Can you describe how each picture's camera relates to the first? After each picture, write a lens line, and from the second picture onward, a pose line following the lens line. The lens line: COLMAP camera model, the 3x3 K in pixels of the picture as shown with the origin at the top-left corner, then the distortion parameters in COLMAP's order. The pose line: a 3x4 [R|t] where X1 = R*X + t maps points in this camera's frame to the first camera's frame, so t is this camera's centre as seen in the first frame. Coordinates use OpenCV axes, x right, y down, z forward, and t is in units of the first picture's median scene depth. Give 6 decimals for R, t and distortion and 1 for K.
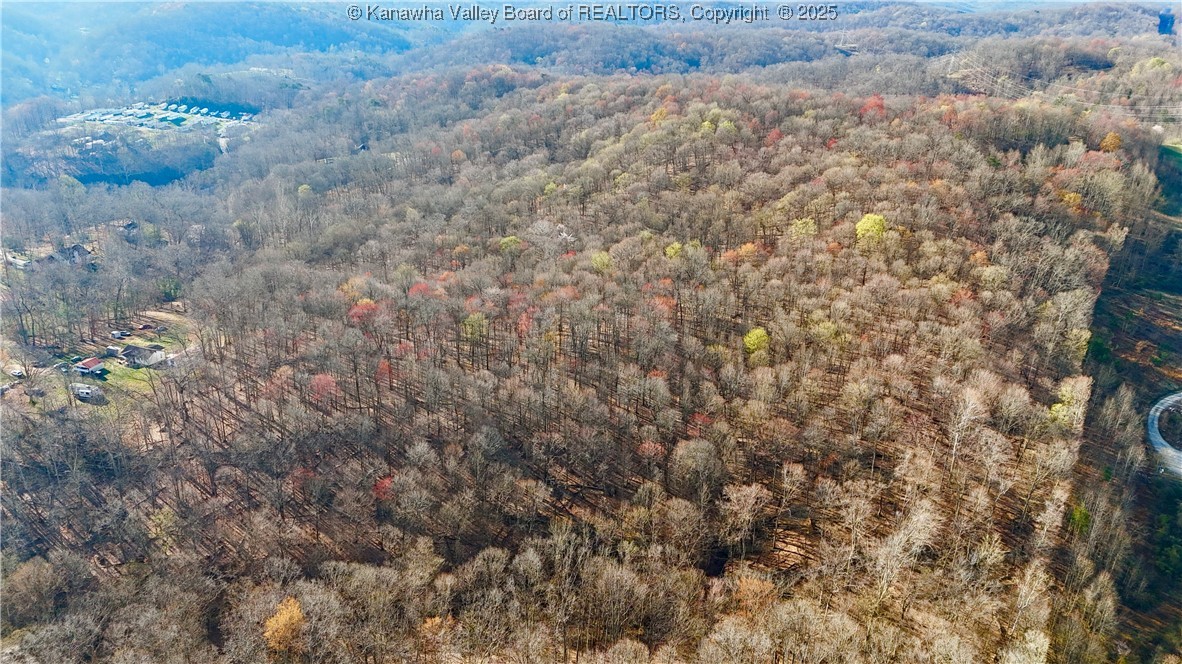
lens RADIAL K [[882.3, 0, 573.7], [0, 882.3, 330.3], [0, 0, 1]] dist [0.095241, -0.081316]
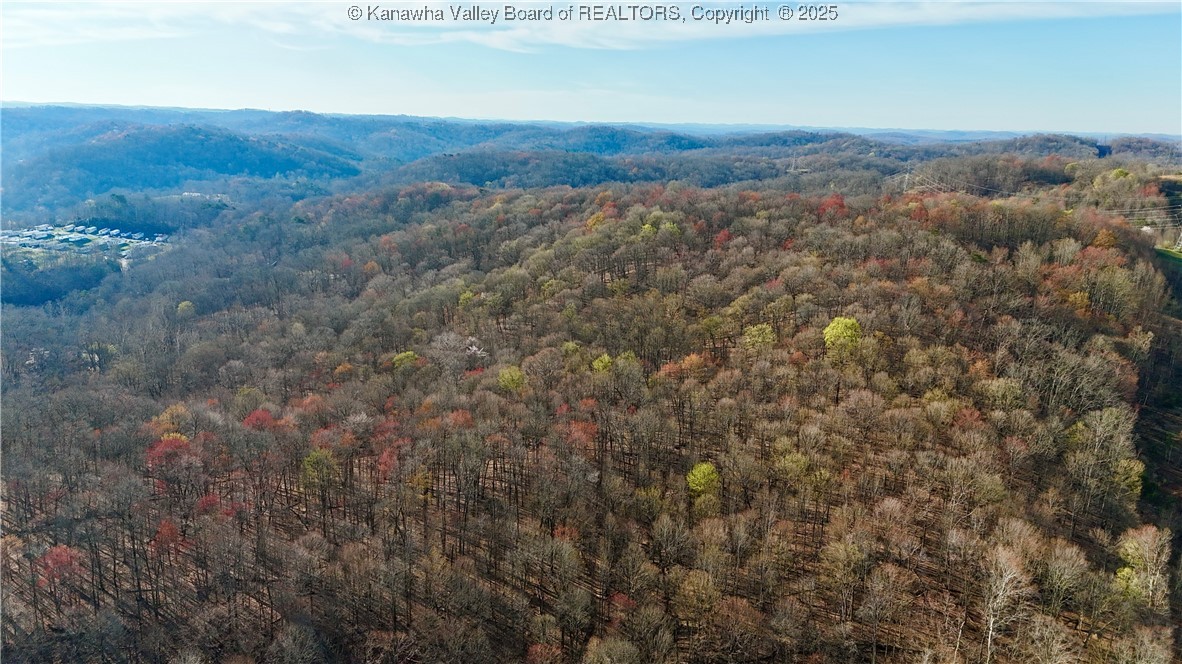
lens RADIAL K [[882.3, 0, 573.7], [0, 882.3, 330.3], [0, 0, 1]] dist [0.095241, -0.081316]
pose [[0.999210, -0.011141, 0.038137, 0.052863], [0.016589, 0.989193, -0.145677, -0.004180], [-0.036102, 0.146194, 0.988597, 0.186960]]
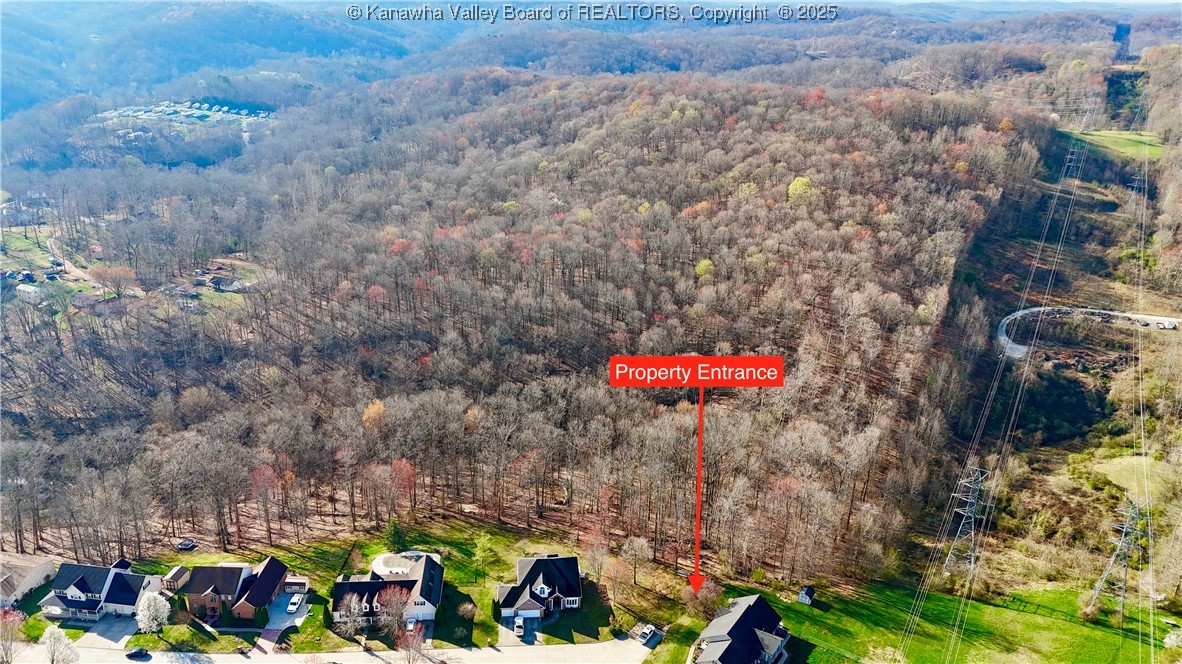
lens RADIAL K [[882.3, 0, 573.7], [0, 882.3, 330.3], [0, 0, 1]] dist [0.095241, -0.081316]
pose [[0.999922, -0.002804, 0.012144, -0.000942], [0.002925, 0.999946, -0.009945, 0.085238], [-0.012116, 0.009979, 0.999877, -0.216874]]
